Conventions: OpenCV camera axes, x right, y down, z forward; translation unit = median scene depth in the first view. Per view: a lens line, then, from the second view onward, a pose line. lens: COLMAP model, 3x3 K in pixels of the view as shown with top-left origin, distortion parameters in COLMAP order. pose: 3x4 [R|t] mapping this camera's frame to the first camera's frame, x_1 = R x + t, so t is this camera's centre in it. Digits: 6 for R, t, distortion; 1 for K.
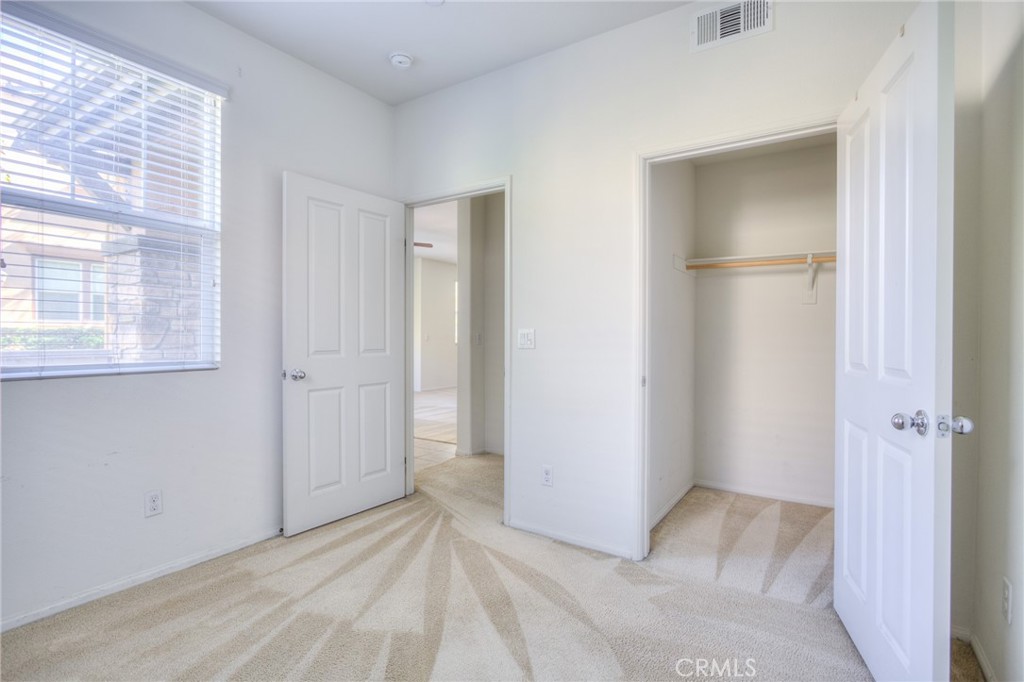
lens RADIAL K [[504.1, 0, 512.0], [0, 504.1, 341.0], [0, 0, 1]] dist [-0.015565, 0.000276]
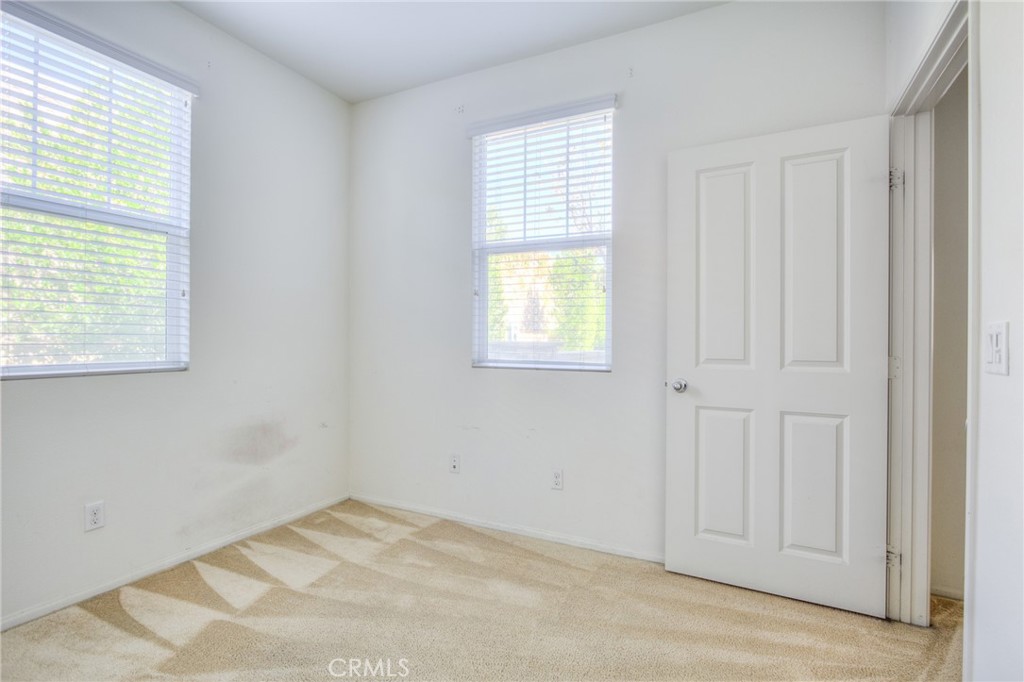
lens RADIAL K [[504.1, 0, 512.0], [0, 504.1, 341.0], [0, 0, 1]] dist [-0.015565, 0.000276]
pose [[0.099186, 0.000142, -0.995069, 0.380002], [-0.016790, 0.999858, -0.001531, -0.002040], [0.994927, 0.016859, 0.099174, 0.616364]]
